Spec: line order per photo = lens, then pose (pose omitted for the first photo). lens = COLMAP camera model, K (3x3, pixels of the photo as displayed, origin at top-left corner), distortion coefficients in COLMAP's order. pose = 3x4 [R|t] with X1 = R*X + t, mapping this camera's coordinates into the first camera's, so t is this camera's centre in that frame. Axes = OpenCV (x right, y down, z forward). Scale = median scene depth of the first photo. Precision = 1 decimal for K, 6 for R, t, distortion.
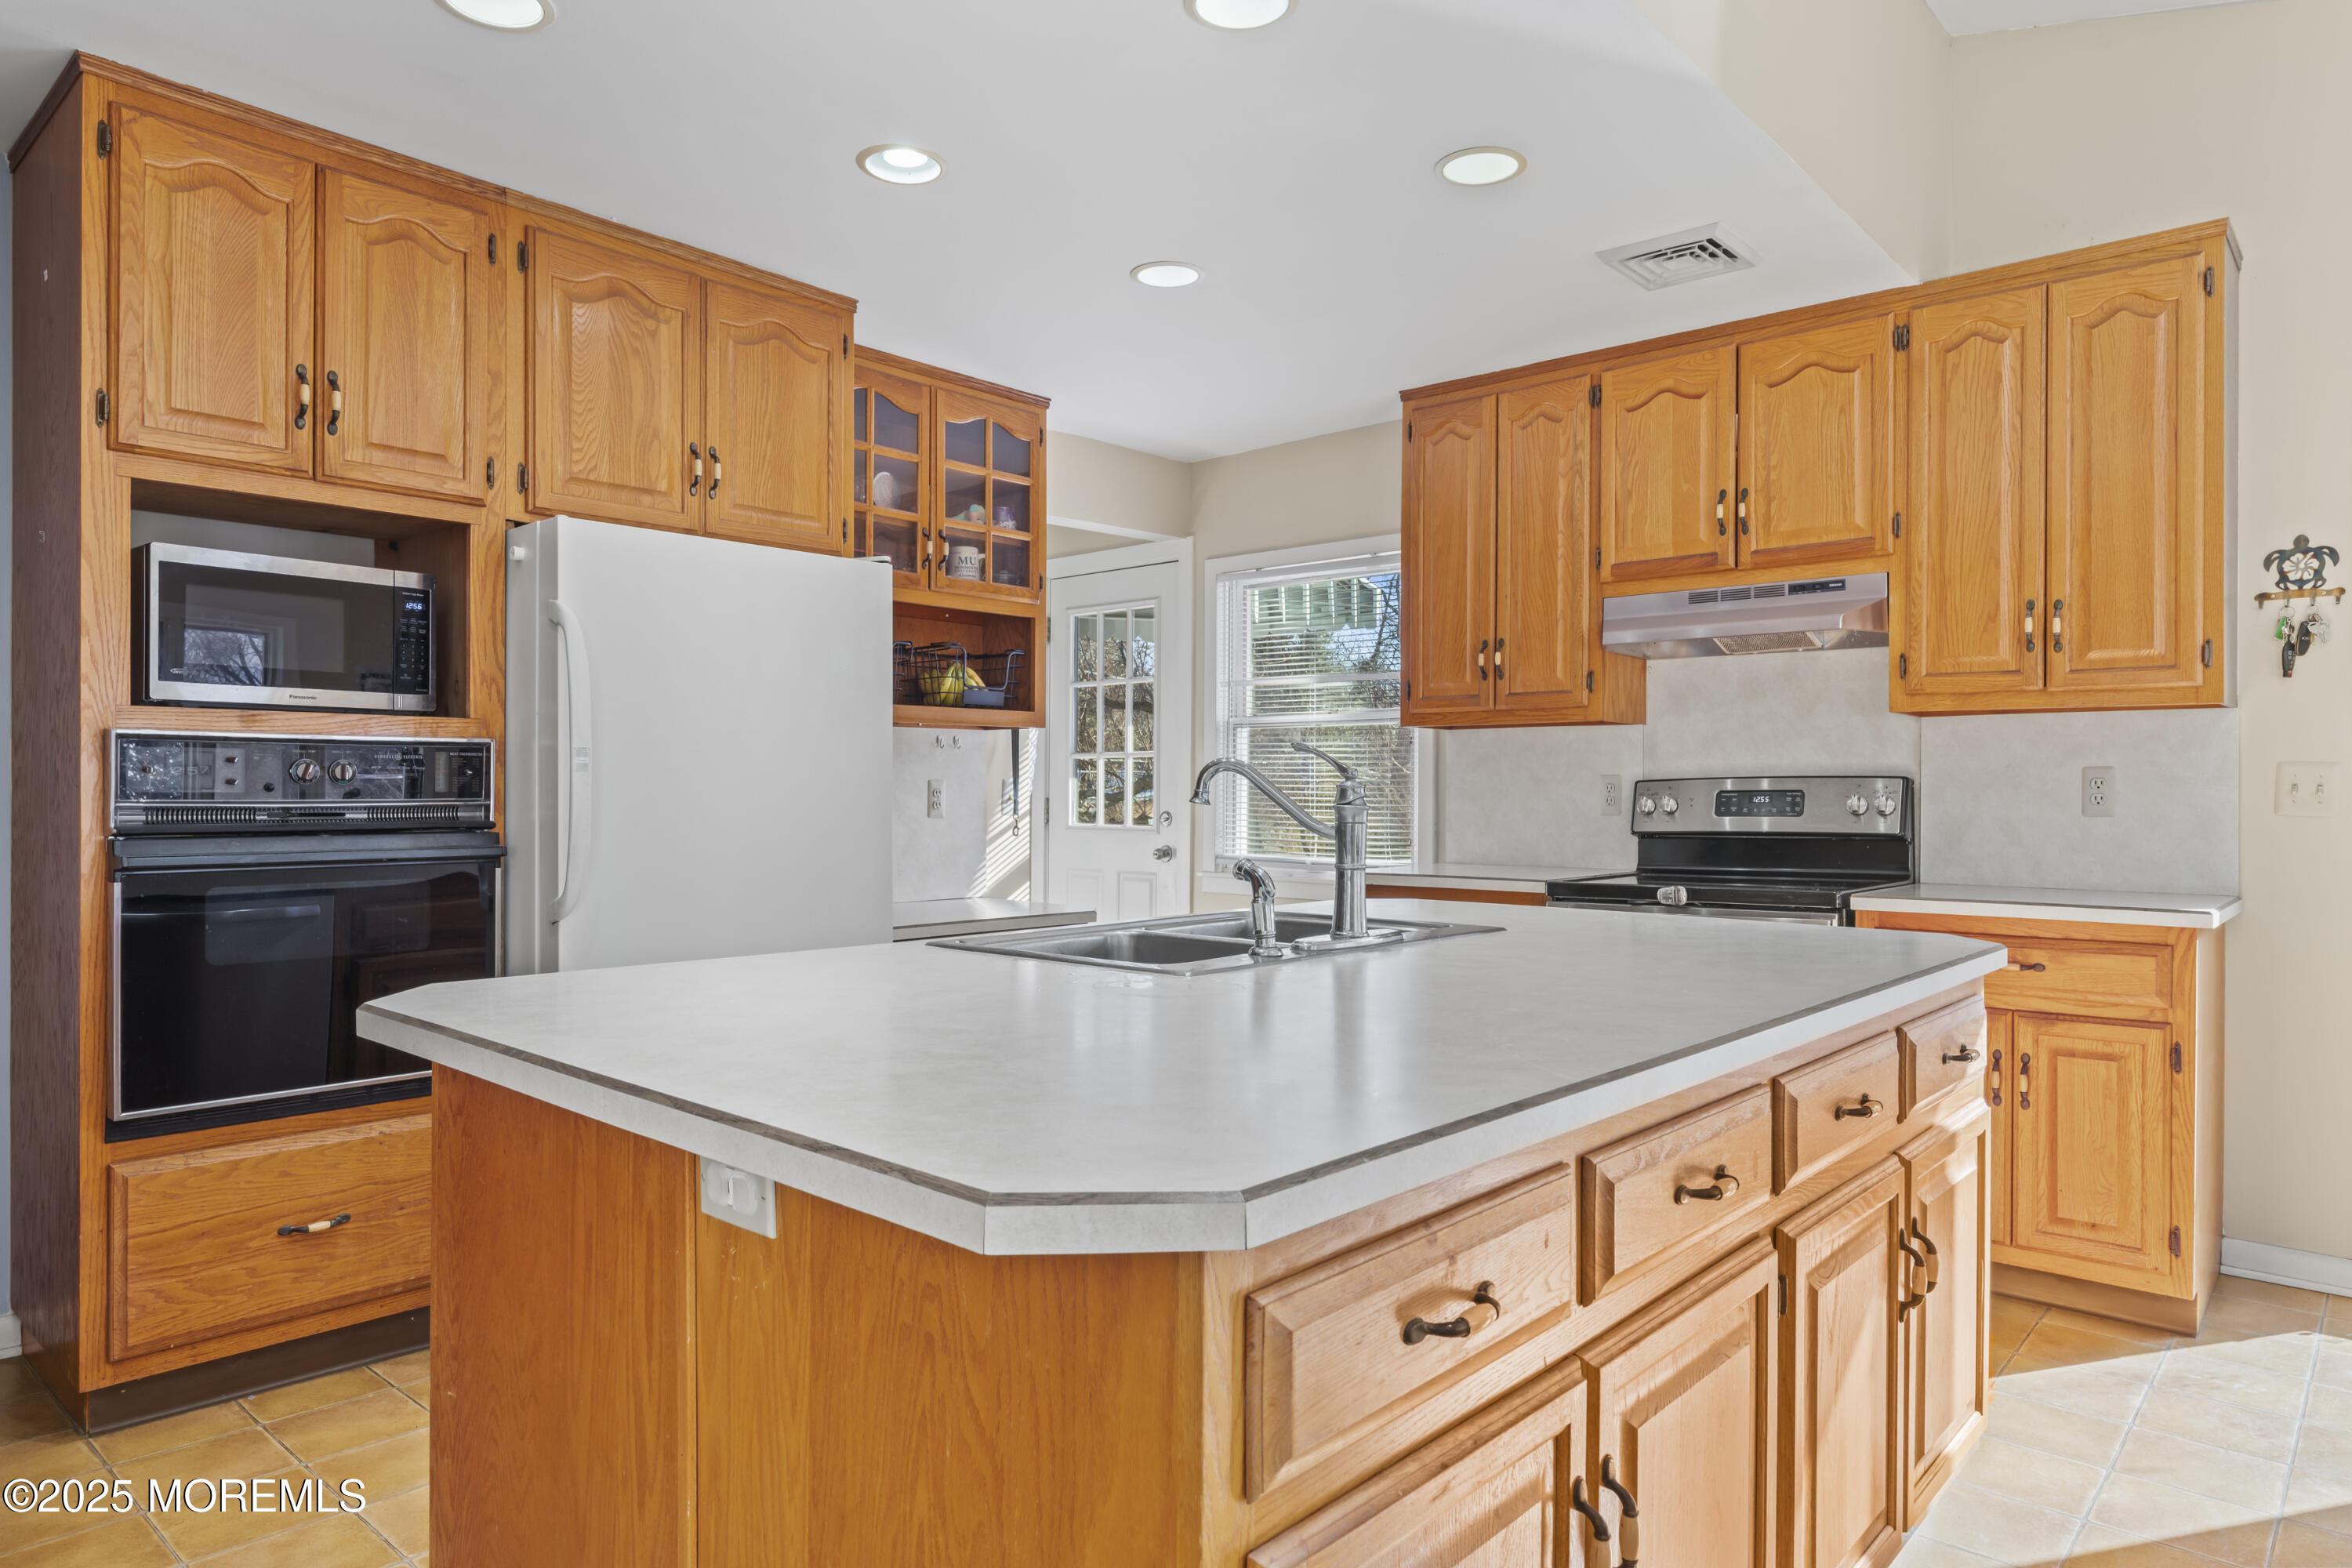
lens RADIAL K [[1407.9, 0, 1181.1], [0, 1407.9, 791.8], [0, 0, 1]] dist [-0.000914, -0.000553]
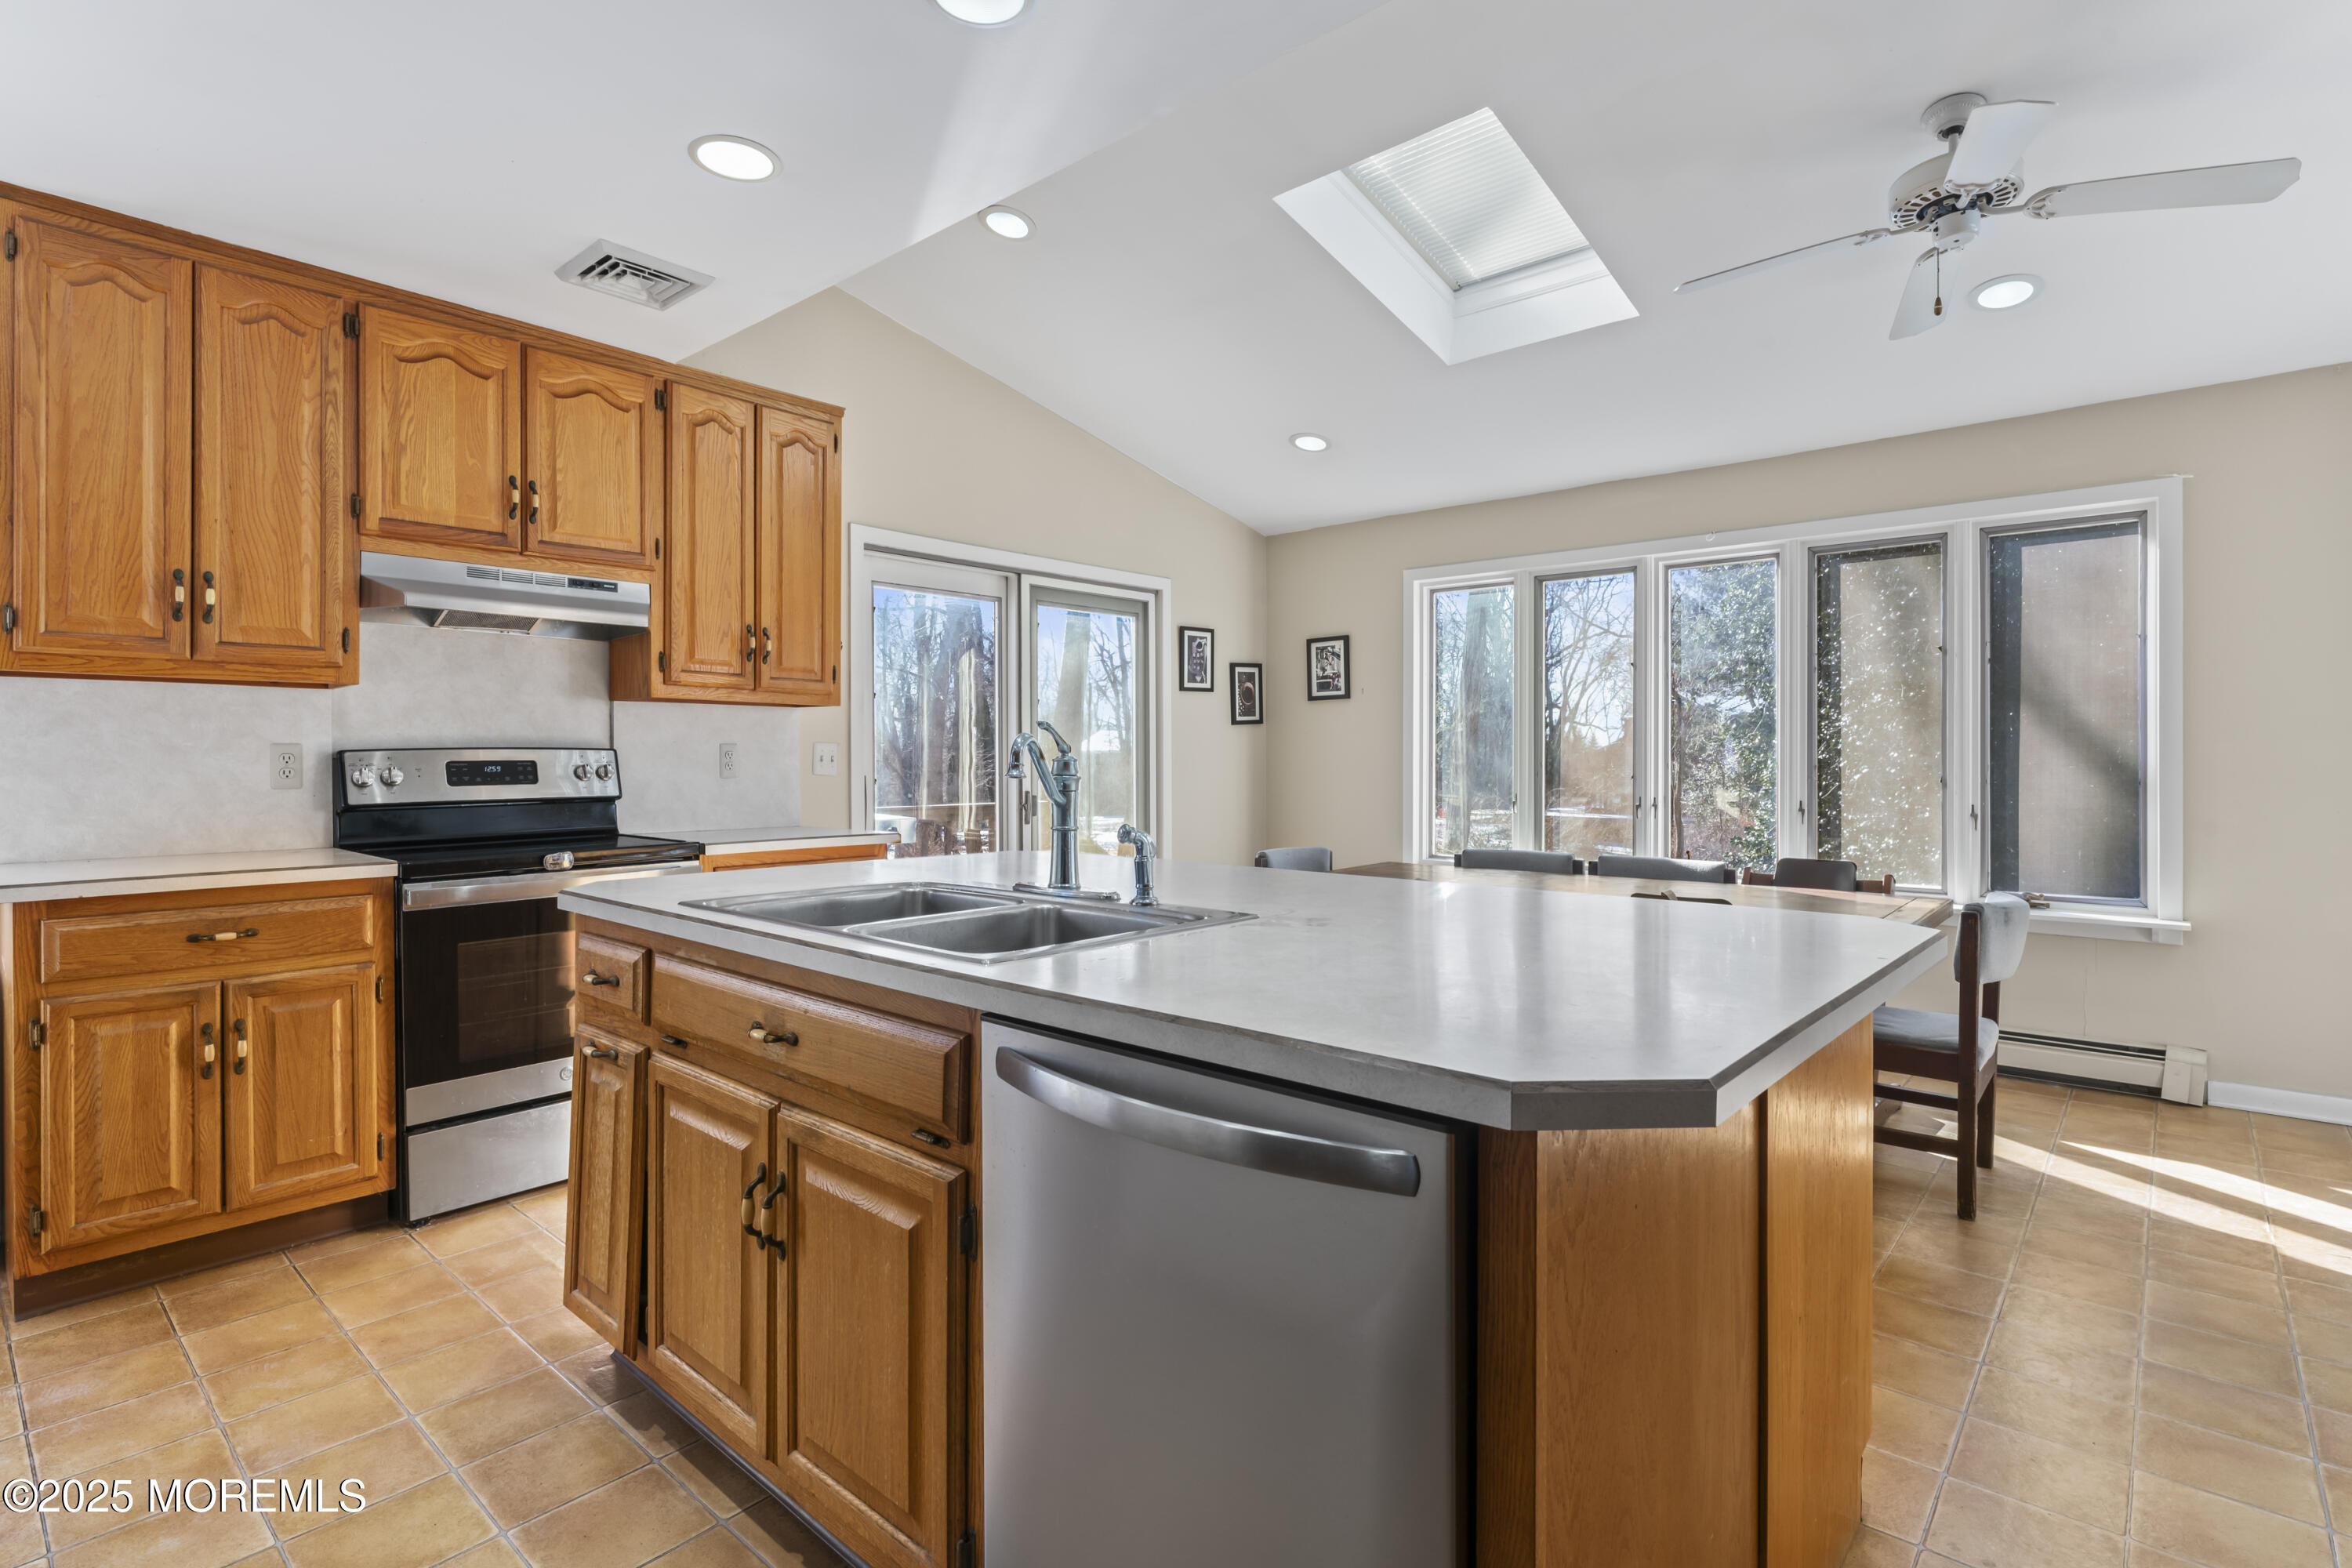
lens RADIAL K [[1174.3, 0, 1238.5], [0, 1174.3, 753.6], [0, 0, 1]] dist [-0.000281, -0.000234]
pose [[-0.043104, -0.000205, 0.999071, -0.506248], [-0.002020, 0.999998, 0.000118, -0.007408], [-0.999069, -0.002014, -0.043105, 0.482381]]
